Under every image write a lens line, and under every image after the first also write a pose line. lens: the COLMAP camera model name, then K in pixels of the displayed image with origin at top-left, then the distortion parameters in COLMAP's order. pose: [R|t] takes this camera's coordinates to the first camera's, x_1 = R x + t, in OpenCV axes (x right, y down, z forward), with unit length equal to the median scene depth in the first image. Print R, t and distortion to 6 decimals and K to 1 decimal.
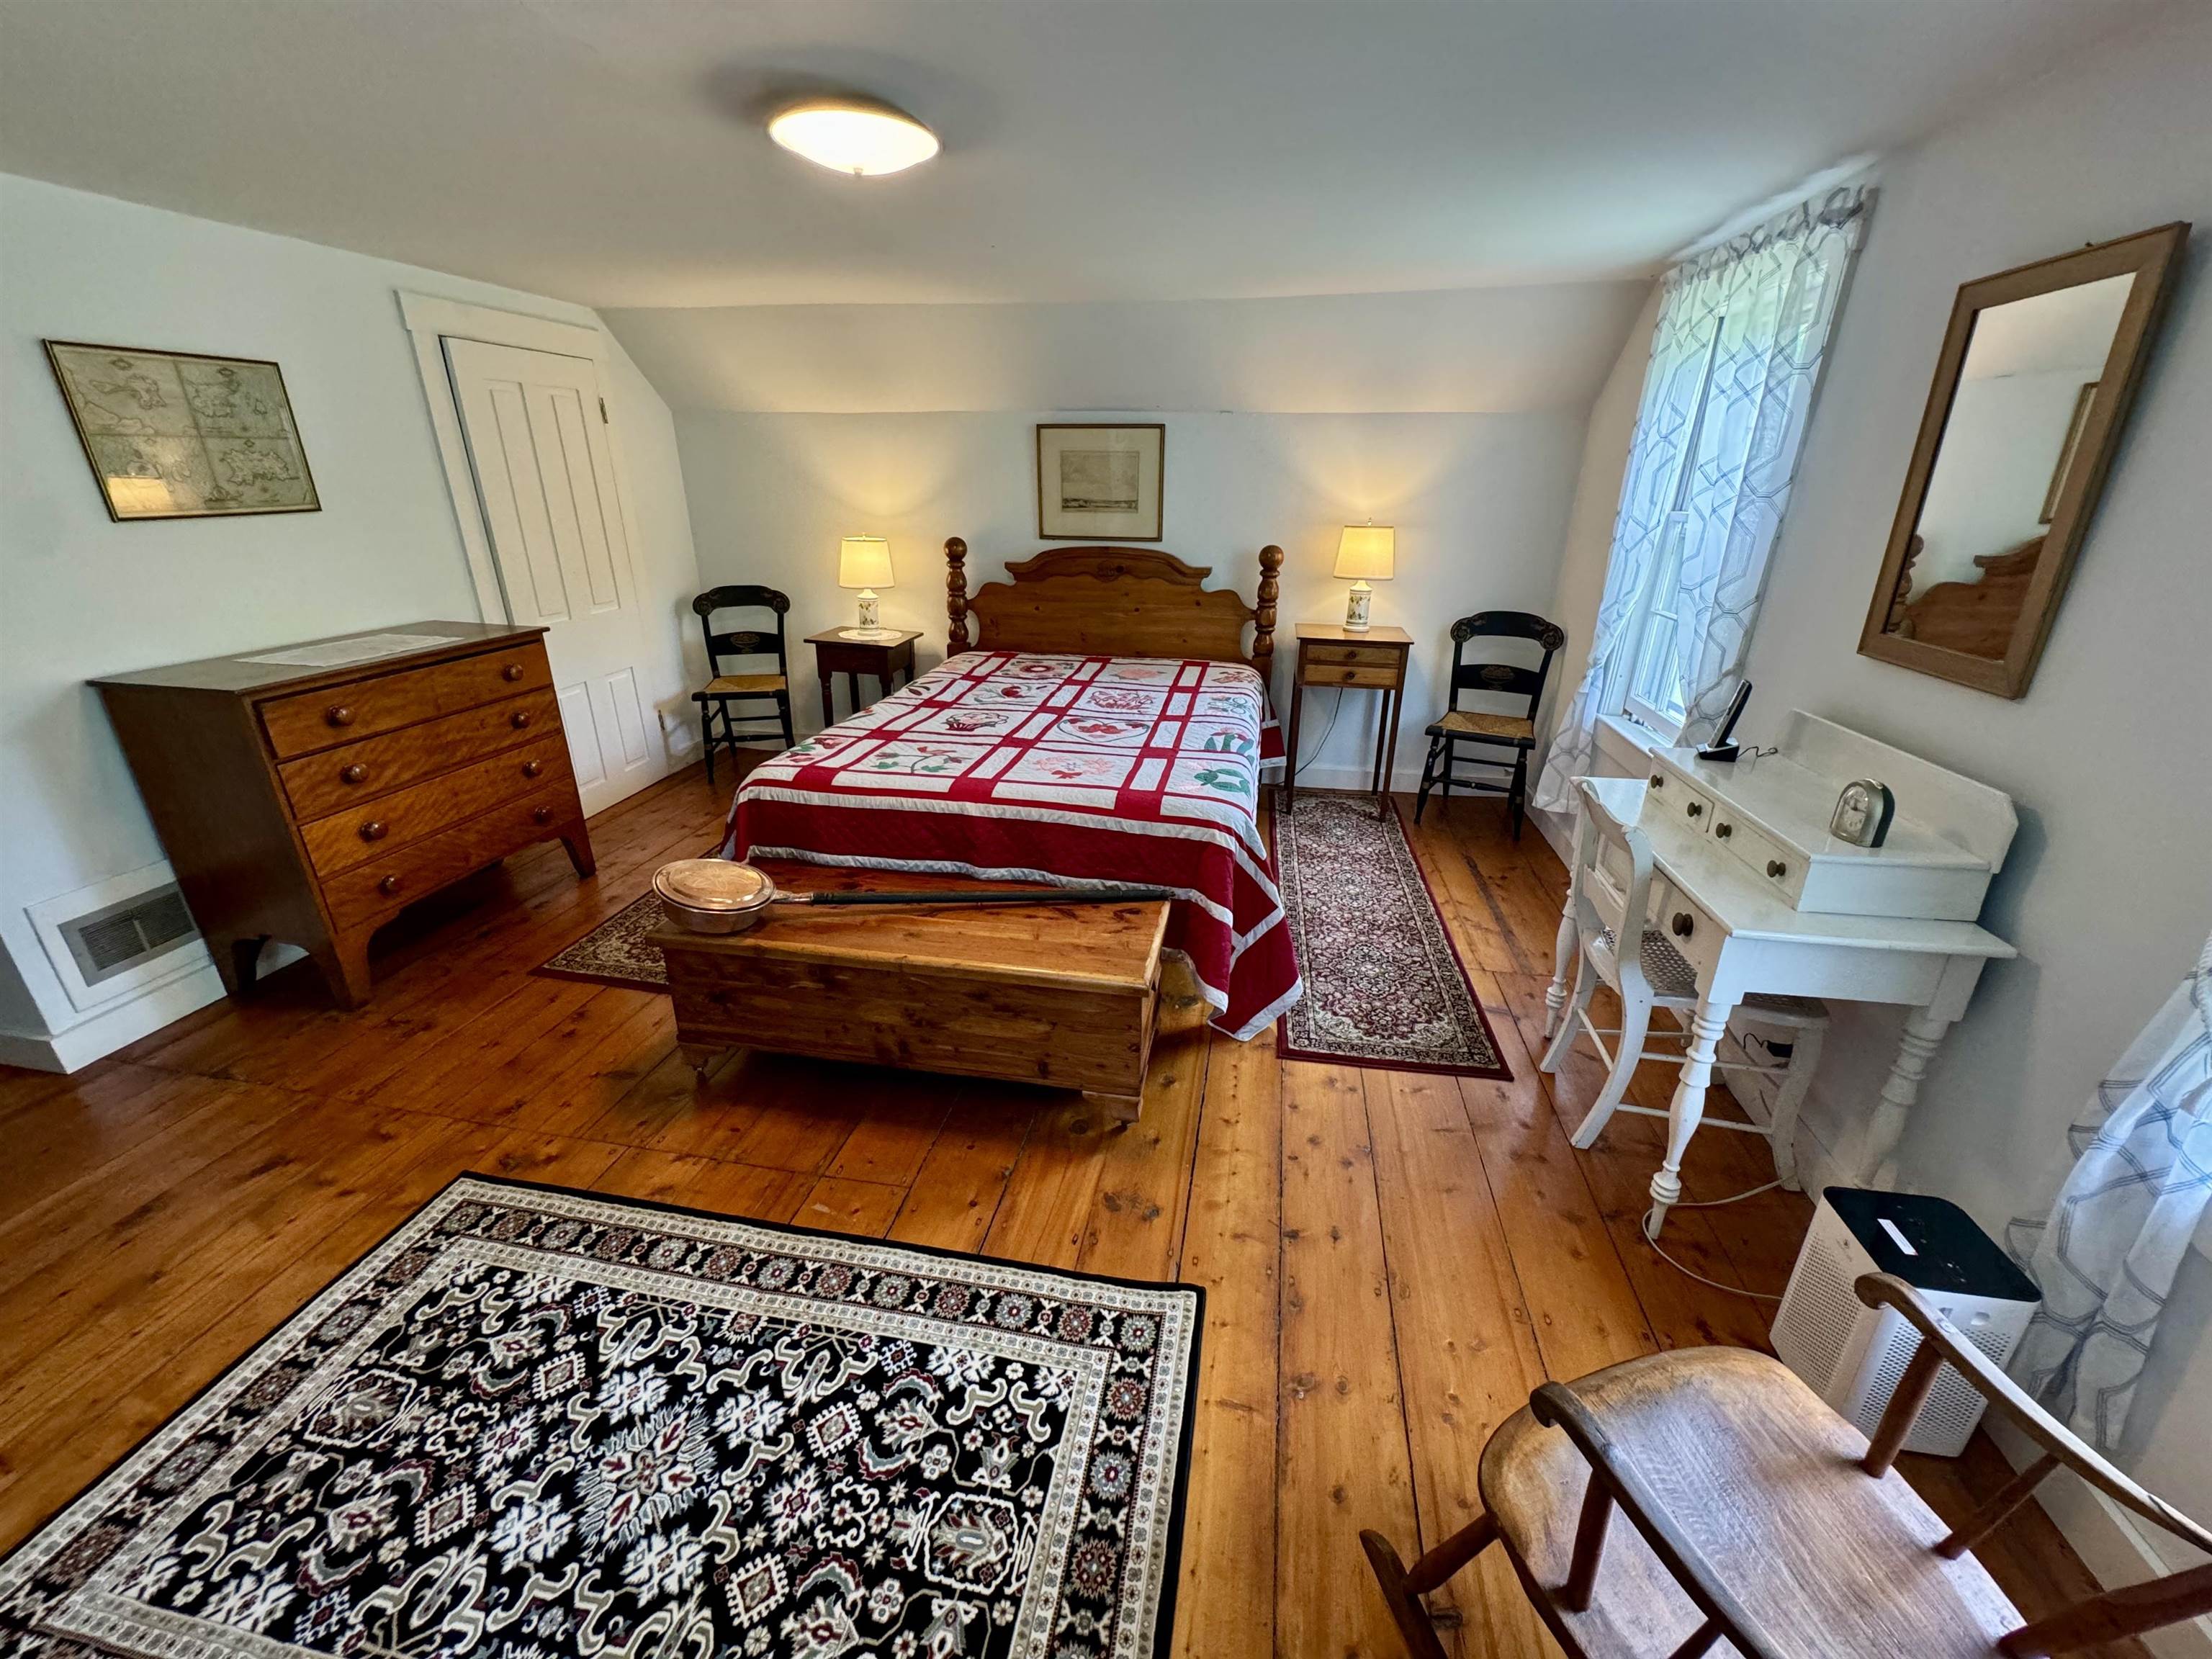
lens RADIAL K [[884.4, 0, 1102.4], [0, 884.4, 826.5], [0, 0, 1]] dist [-0.005906, 0.000148]
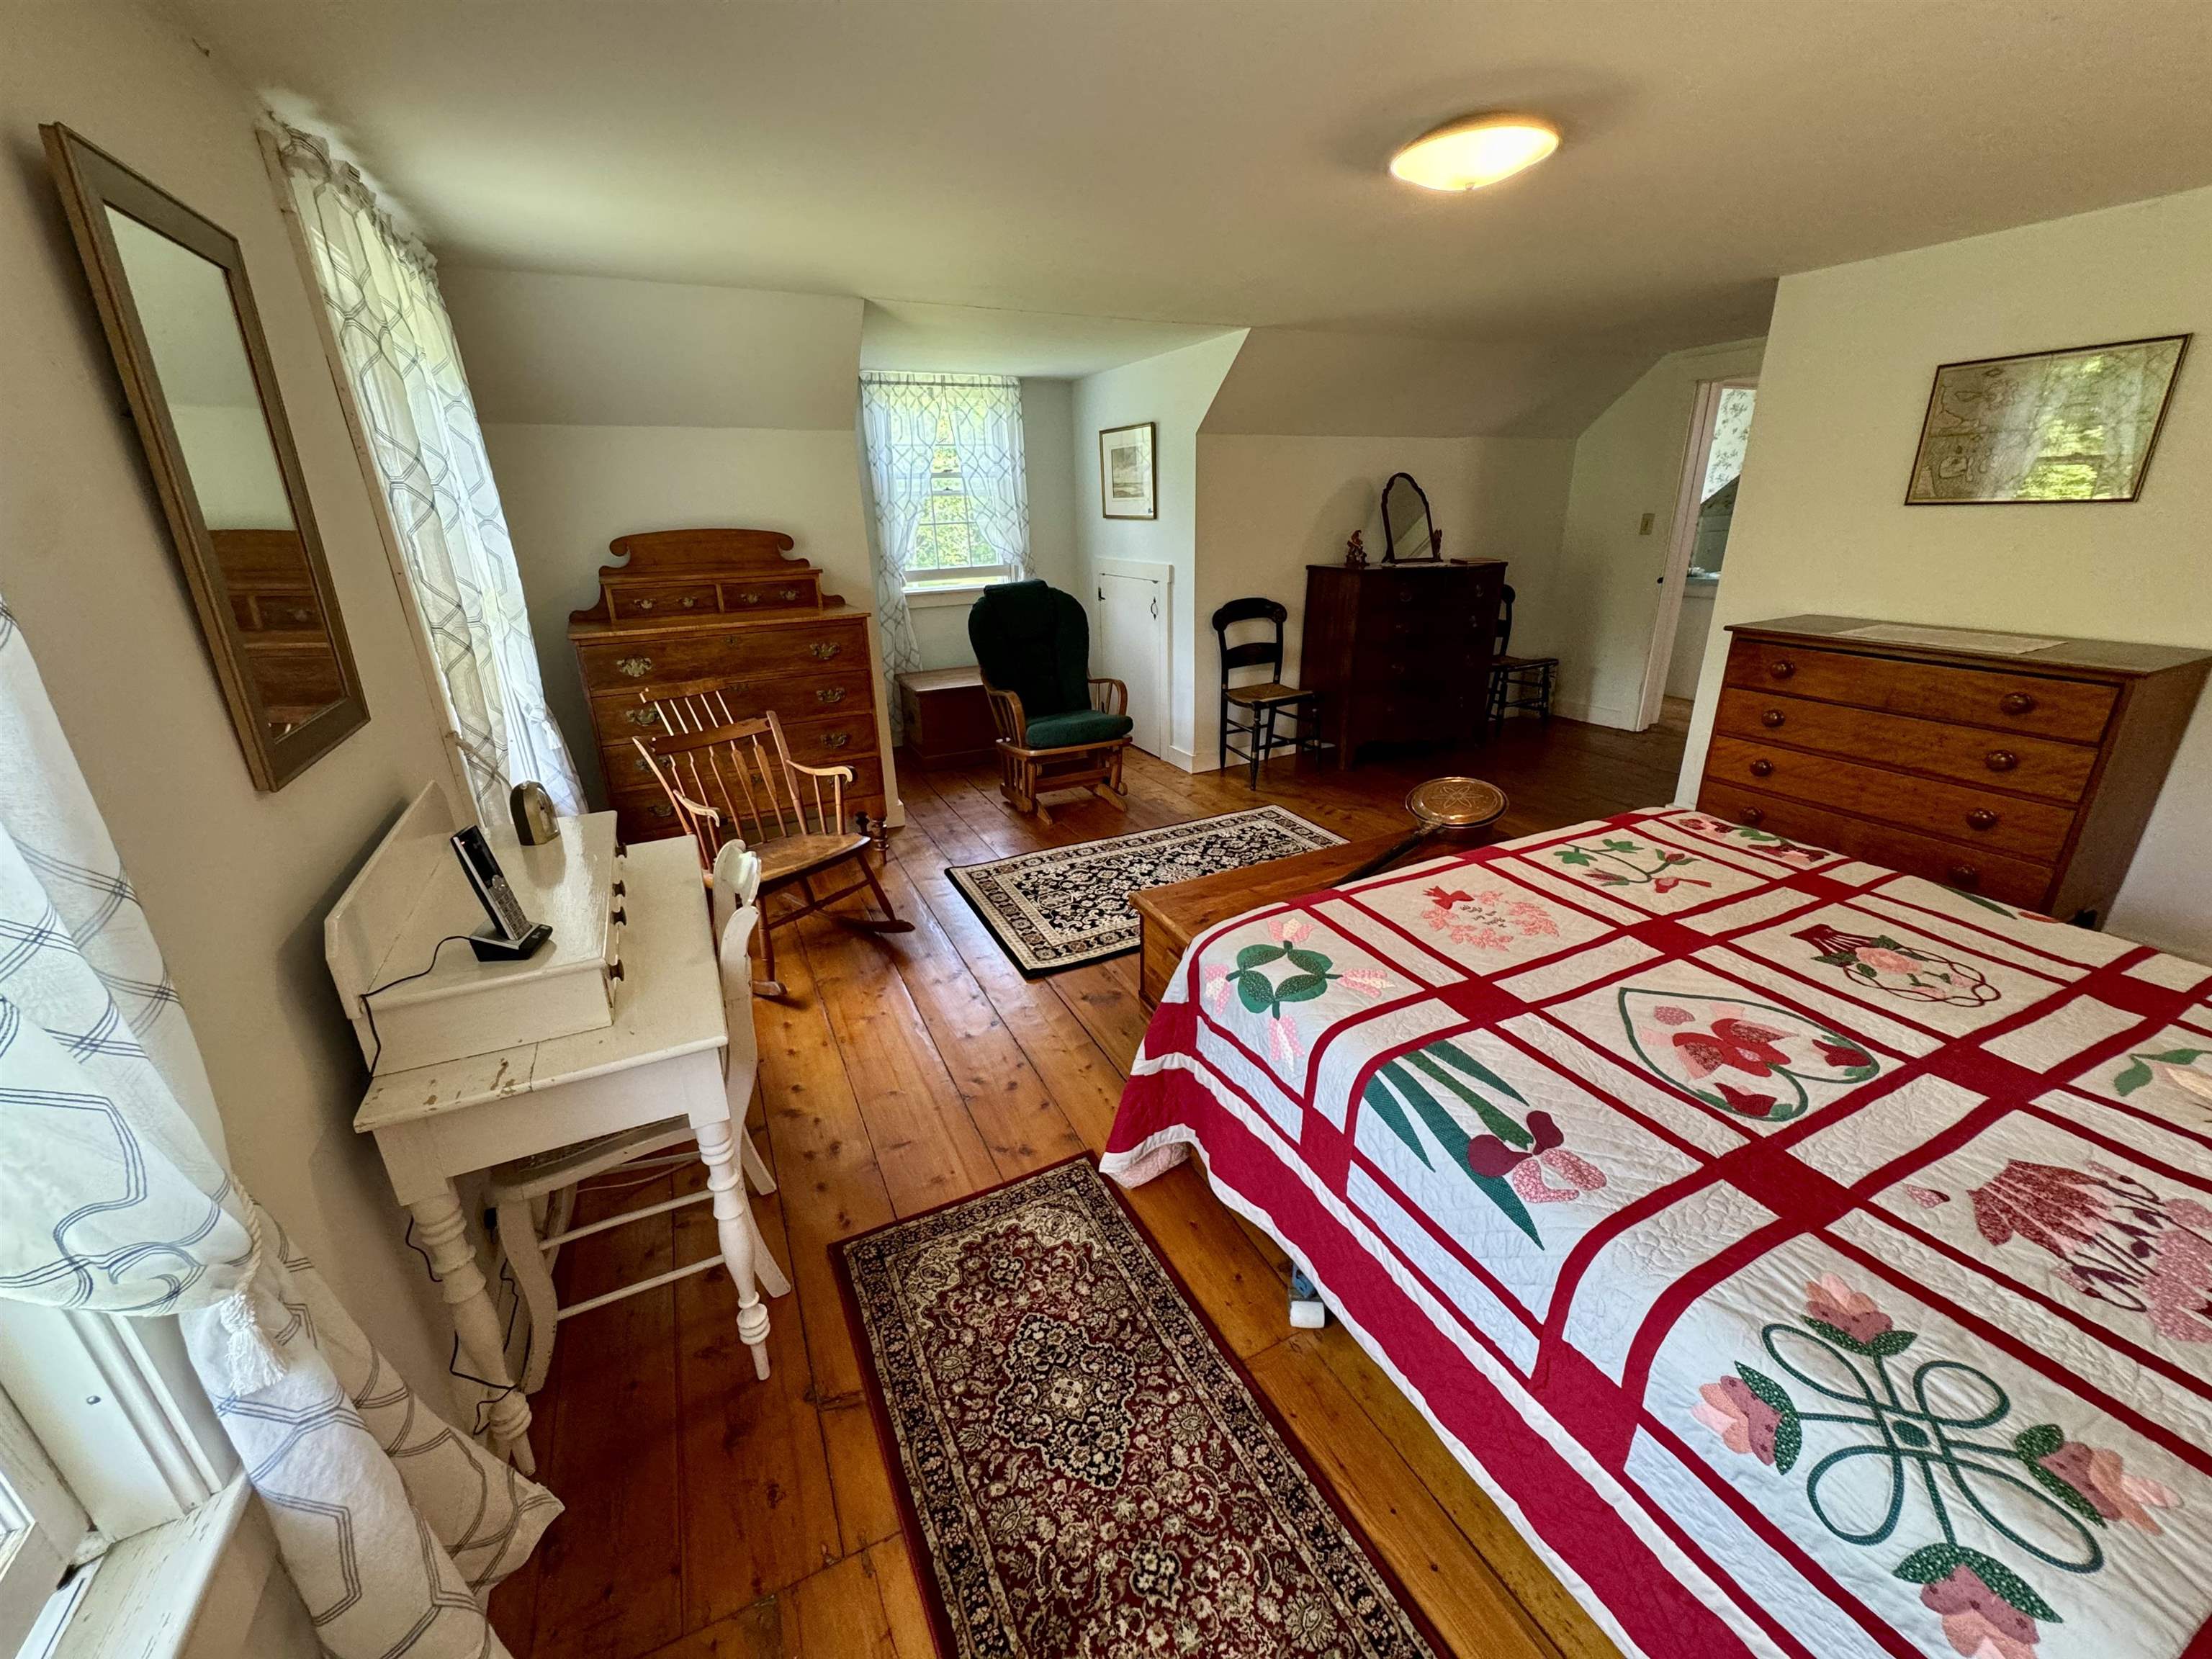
lens RADIAL K [[884.4, 0, 1103.6], [0, 884.4, 828.8], [0, 0, 1]] dist [-0.005906, 0.000148]
pose [[-0.810280, 0.219593, -0.543346, 0.491200], [-0.195168, 0.773108, 0.603501, -0.420953], [0.552590, 0.595048, -0.583577, 1.101989]]
